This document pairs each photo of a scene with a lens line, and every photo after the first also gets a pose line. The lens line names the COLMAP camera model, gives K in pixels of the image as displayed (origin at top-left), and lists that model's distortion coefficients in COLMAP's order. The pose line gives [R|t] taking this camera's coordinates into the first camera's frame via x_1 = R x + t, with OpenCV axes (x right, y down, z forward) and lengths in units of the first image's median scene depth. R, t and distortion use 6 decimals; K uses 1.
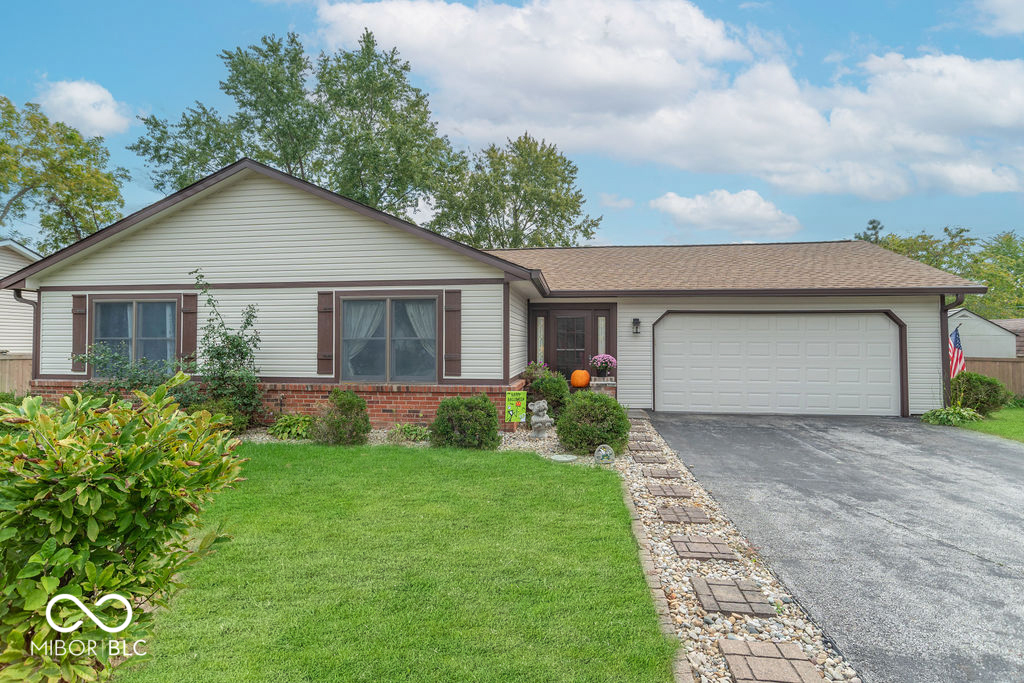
lens RADIAL K [[518.5, 0, 510.3], [0, 518.5, 320.7], [0, 0, 1]] dist [0.004495, 0.002343]
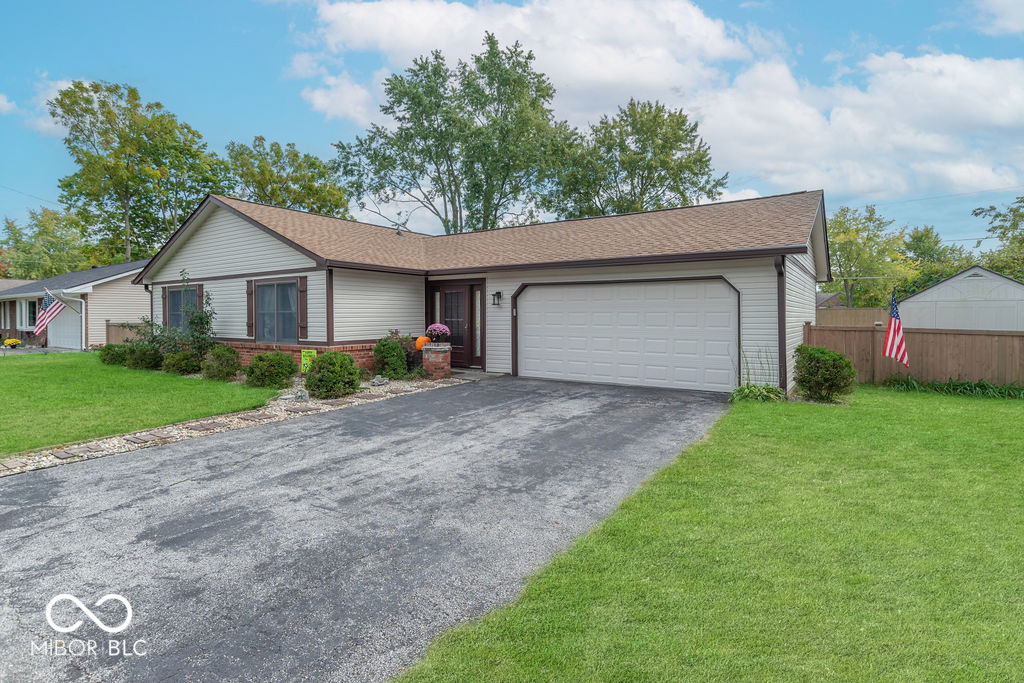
lens RADIAL K [[537.5, 0, 514.1], [0, 537.5, 298.6], [0, 0, 1]] dist [-0.000963, 0.000640]
pose [[0.890174, -0.019717, -0.455193, 0.671489], [0.024346, 0.999694, 0.004308, 0.005372], [0.454969, -0.014917, 0.890382, -0.002276]]
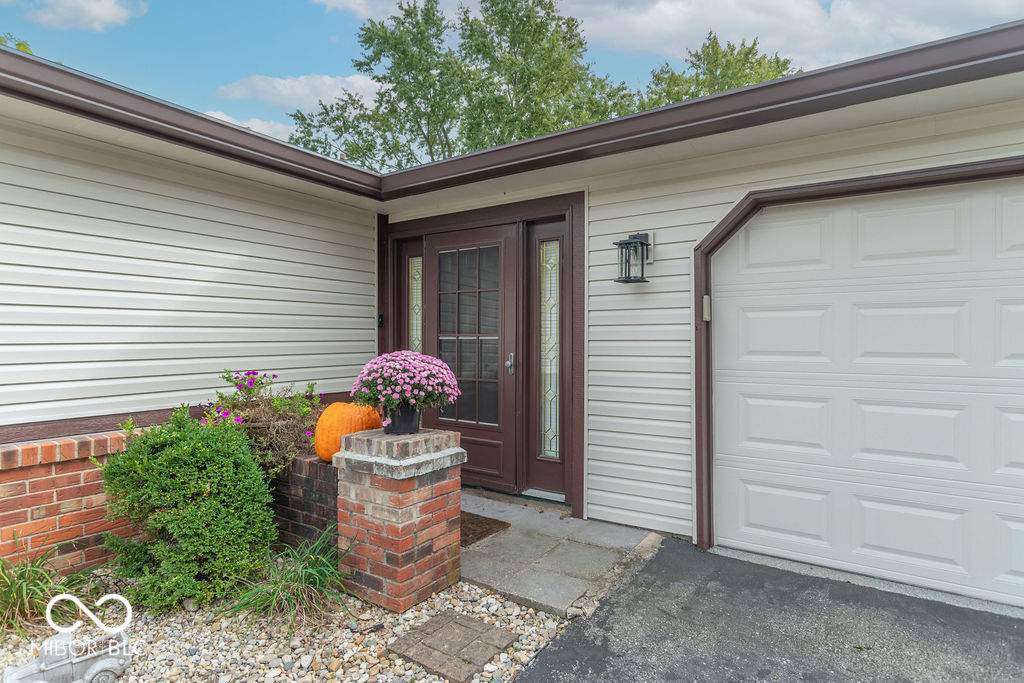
lens RADIAL K [[549.7, 0, 511.3], [0, 549.7, 326.9], [0, 0, 1]] dist [0.001841, 0.000422]
pose [[0.893514, -0.013284, -0.448839, 0.270407], [0.014035, 0.999900, -0.001654, 0.040614], [0.448816, -0.004821, 0.893611, 0.580877]]
